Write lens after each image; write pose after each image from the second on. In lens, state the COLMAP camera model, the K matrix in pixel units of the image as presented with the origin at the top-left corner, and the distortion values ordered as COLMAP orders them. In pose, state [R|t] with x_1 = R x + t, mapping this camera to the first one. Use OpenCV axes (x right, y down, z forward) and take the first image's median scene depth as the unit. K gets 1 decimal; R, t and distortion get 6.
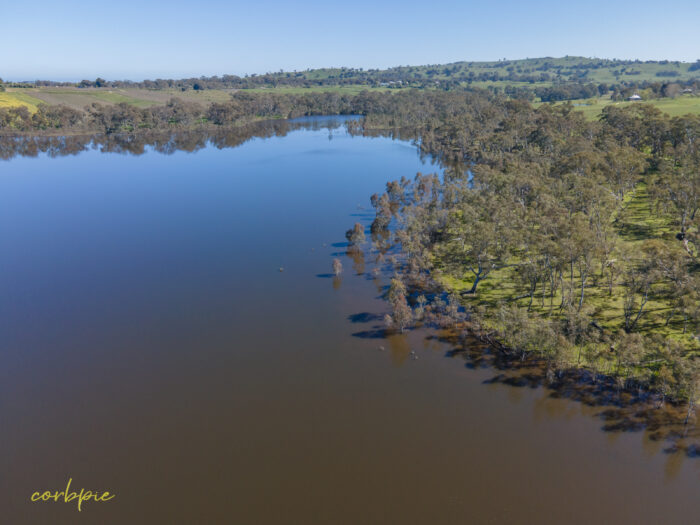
lens RADIAL K [[514.2, 0, 352.6], [0, 514.2, 257.1], [0, 0, 1]] dist [0.031517, 0.023168]
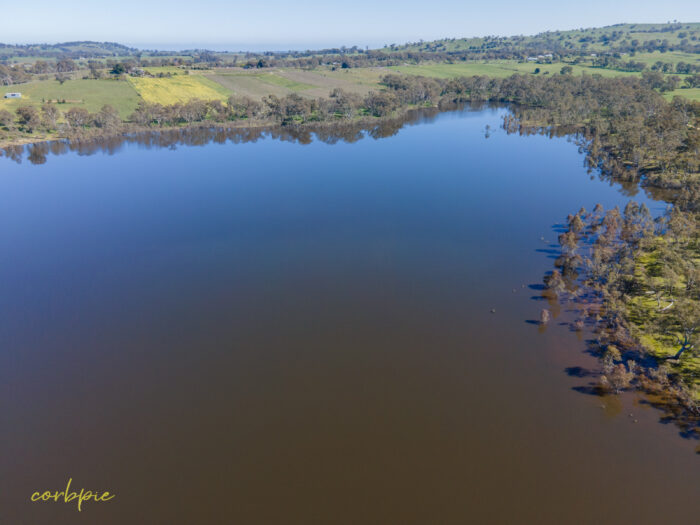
lens RADIAL K [[514.2, 0, 351.6], [0, 514.2, 258.9], [0, 0, 1]] dist [0.031517, 0.023168]
pose [[0.971394, 0.090182, -0.219682, -0.053984], [-0.075547, 0.994381, 0.074150, -0.042602], [0.225135, -0.055433, 0.972749, -0.068035]]
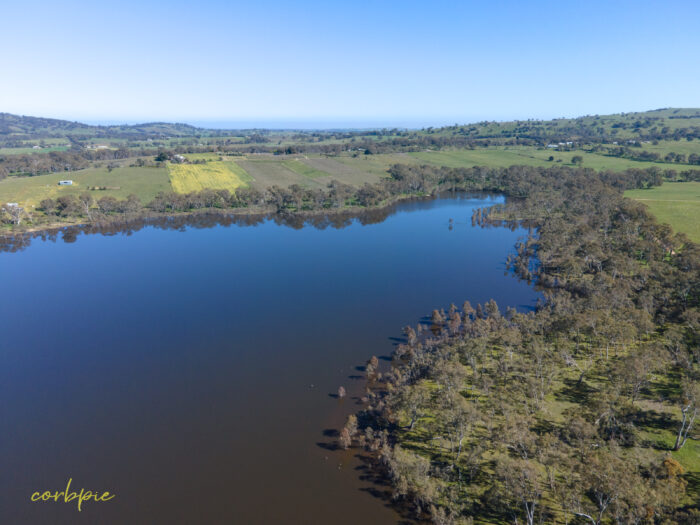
lens RADIAL K [[514.2, 0, 351.0], [0, 514.2, 265.1], [0, 0, 1]] dist [0.031517, 0.023168]
pose [[0.940951, 0.093613, -0.325342, 0.122070], [-0.111685, 0.993044, -0.037280, -0.079128], [0.319589, 0.071414, 0.944861, -0.134679]]
